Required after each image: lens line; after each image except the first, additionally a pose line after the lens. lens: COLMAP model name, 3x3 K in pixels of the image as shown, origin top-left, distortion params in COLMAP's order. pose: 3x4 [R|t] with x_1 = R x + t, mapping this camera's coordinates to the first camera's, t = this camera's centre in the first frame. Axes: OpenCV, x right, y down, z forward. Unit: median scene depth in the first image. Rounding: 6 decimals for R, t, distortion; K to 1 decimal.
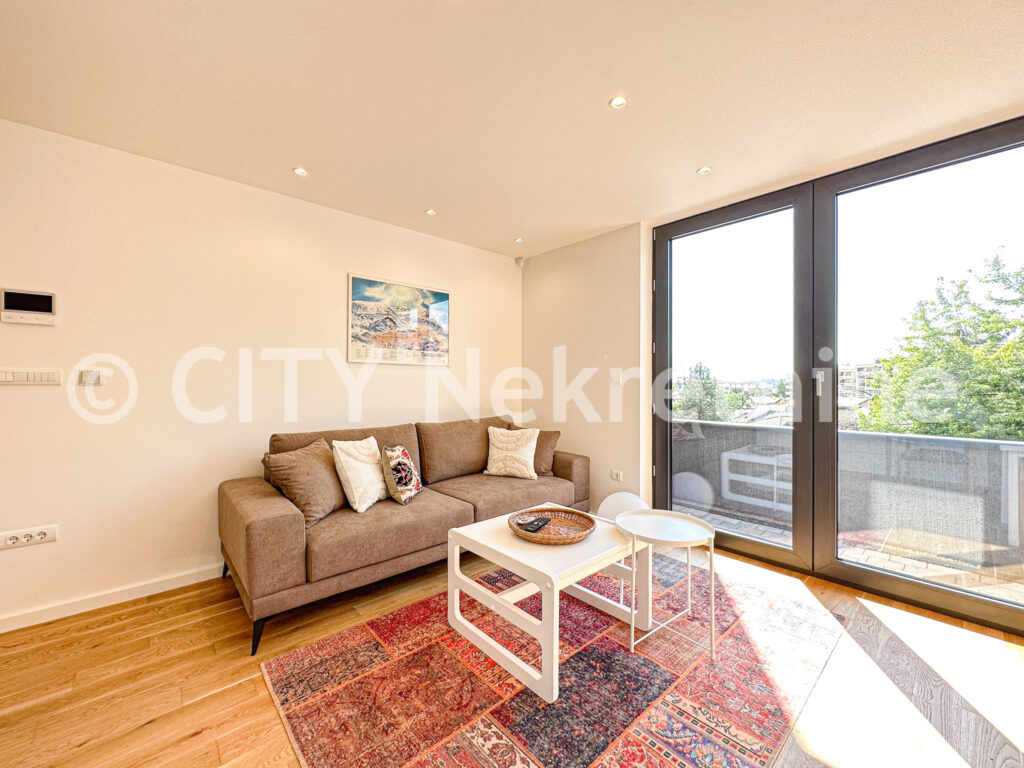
lens RADIAL K [[409.3, 0, 509.9], [0, 409.3, 382.8], [0, 0, 1]] dist [0.010979, -0.010068]
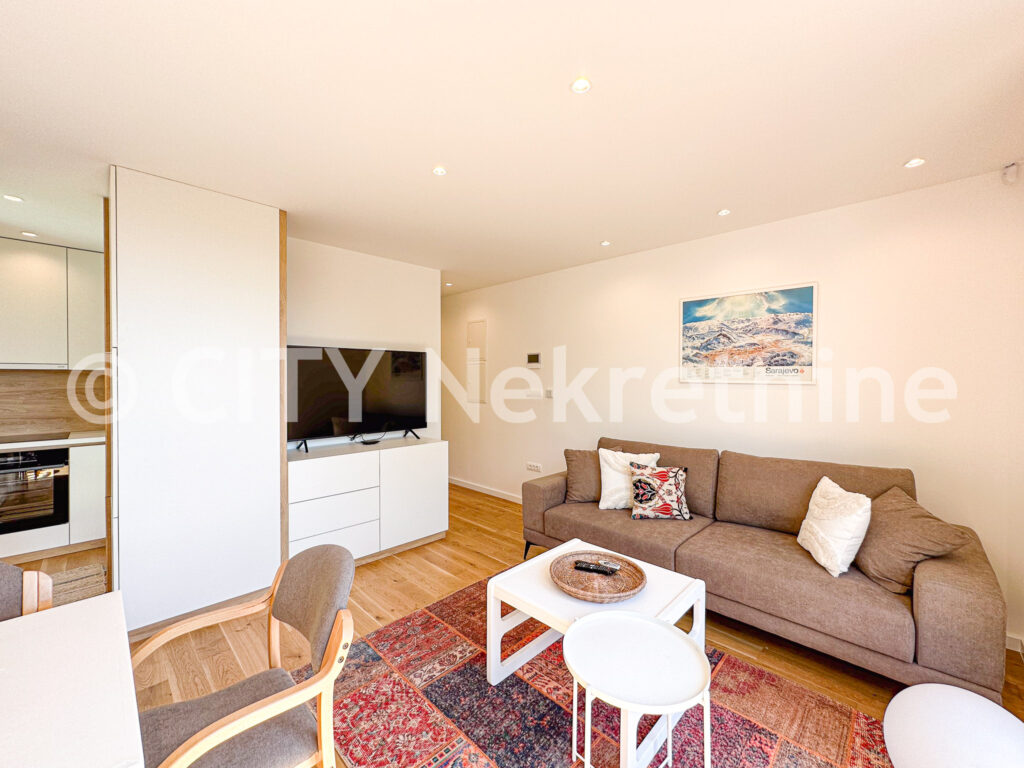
lens RADIAL K [[409.5, 0, 503.9], [0, 409.5, 380.2], [0, 0, 1]] dist [-0.002972, -0.000239]
pose [[0.056697, -0.002278, -0.998389, 0.639067], [-0.006370, 0.999976, -0.002644, -0.050569], [0.998371, 0.006509, 0.056681, 0.475449]]
